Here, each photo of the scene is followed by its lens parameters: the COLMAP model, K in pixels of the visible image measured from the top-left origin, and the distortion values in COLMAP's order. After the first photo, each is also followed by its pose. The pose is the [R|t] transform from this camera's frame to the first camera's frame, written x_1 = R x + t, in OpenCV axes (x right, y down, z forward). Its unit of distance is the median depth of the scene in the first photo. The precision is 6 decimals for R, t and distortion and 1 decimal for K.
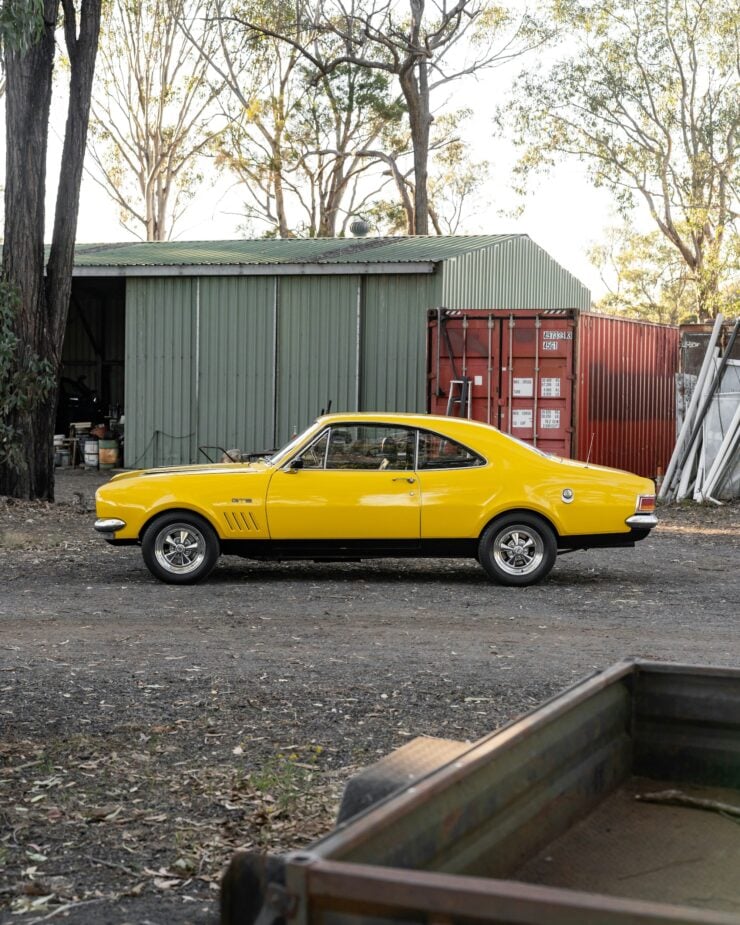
lens RADIAL K [[2342.6, 0, 370.0], [0, 2342.6, 462.5], [0, 0, 1]] dist [0.044674, -0.077972]
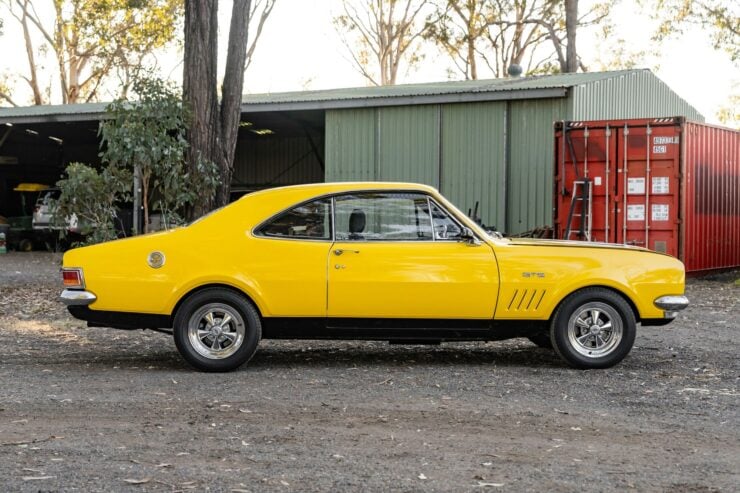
lens RADIAL K [[1649.9, 0, 254.4], [0, 1649.9, 258.6], [0, 0, 1]] dist [0.019468, 0.157610]
pose [[0.984164, -0.004773, -0.177196, 0.023894], [0.004516, 0.999988, -0.001851, 0.004844], [0.177203, 0.001022, 0.984174, 0.156535]]
